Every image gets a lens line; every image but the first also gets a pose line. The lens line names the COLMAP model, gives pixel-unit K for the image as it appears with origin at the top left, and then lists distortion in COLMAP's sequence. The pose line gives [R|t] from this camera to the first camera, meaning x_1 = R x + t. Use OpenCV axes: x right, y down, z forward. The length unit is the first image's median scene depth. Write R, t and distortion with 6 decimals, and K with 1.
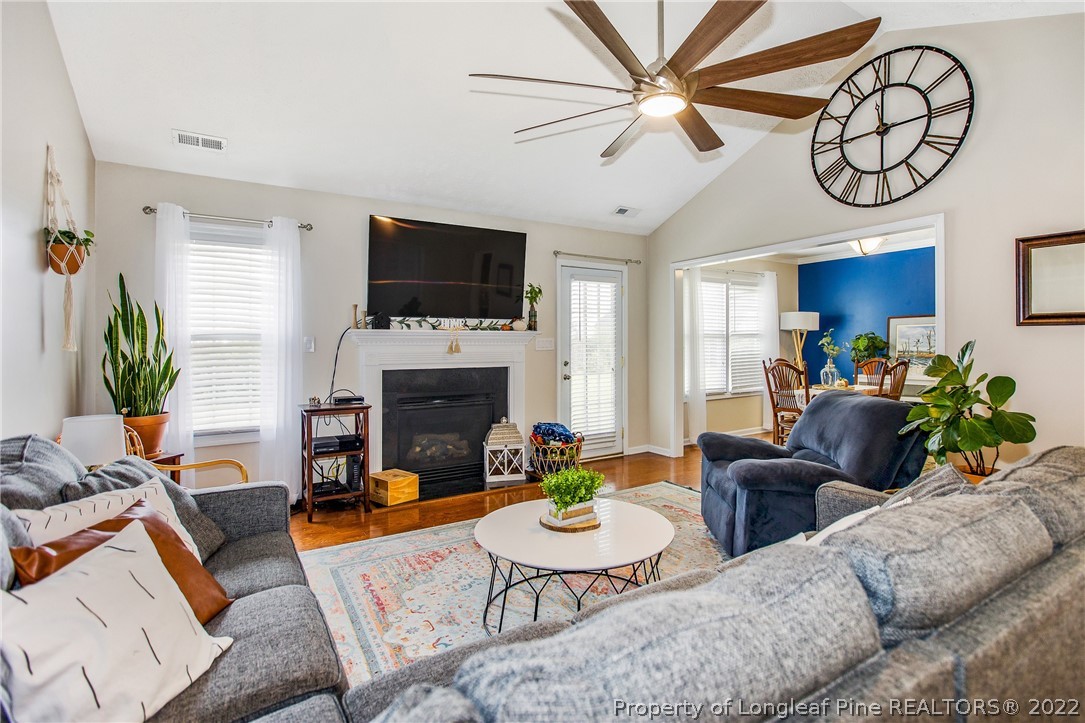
lens RADIAL K [[524.7, 0, 542.1], [0, 524.7, 332.0], [0, 0, 1]] dist [-0.014091, 0.000202]
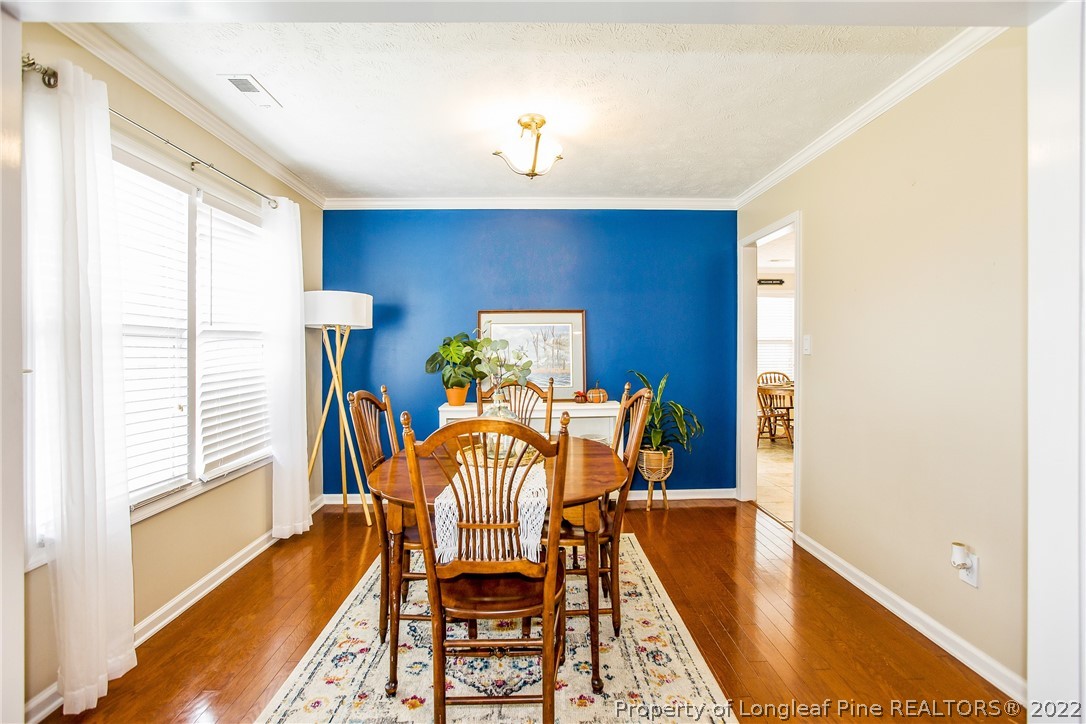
lens RADIAL K [[531.5, 0, 543.0], [0, 531.5, 362.0], [0, 0, 1]] dist [-0.000688, -0.000042]
pose [[0.461522, -0.013045, 0.887033, 0.137944], [-0.018907, 0.999520, 0.024537, 0.015121], [-0.886927, -0.028096, 0.461054, 0.628348]]
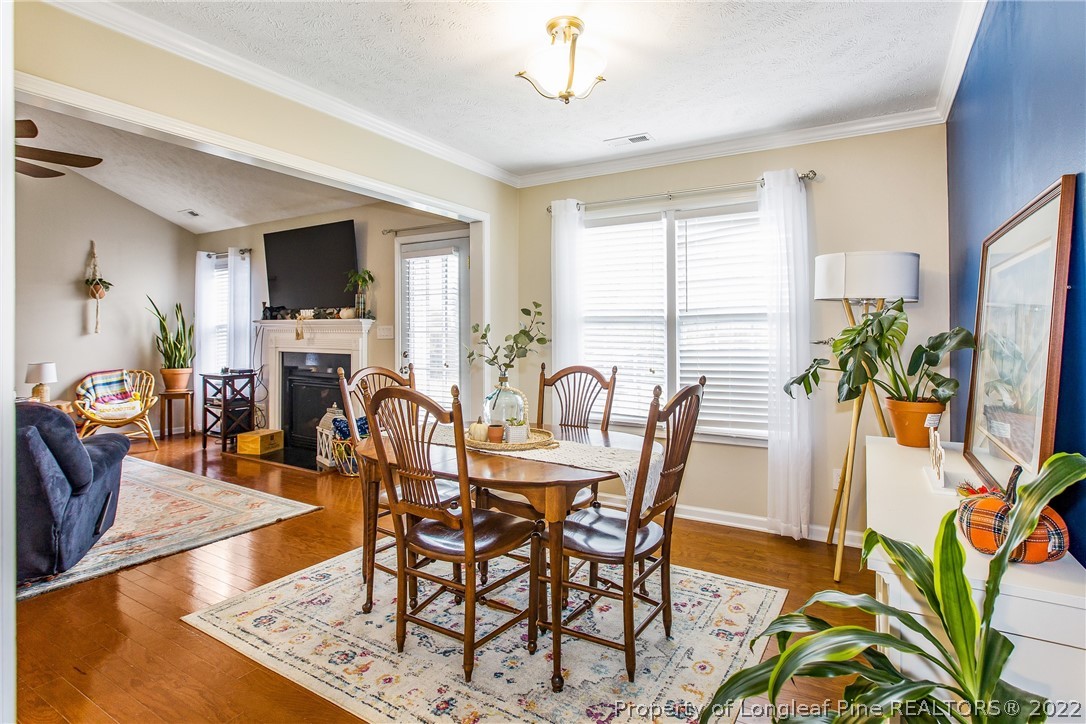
lens RADIAL K [[525.2, 0, 542.6], [0, 525.2, 332.5], [0, 0, 1]] dist [-0.014091, 0.000202]
pose [[0.471832, 0.002826, -0.881684, 0.792733], [0.015780, 0.999808, 0.011649, 0.013396], [0.881547, -0.019409, 0.471697, 0.675123]]
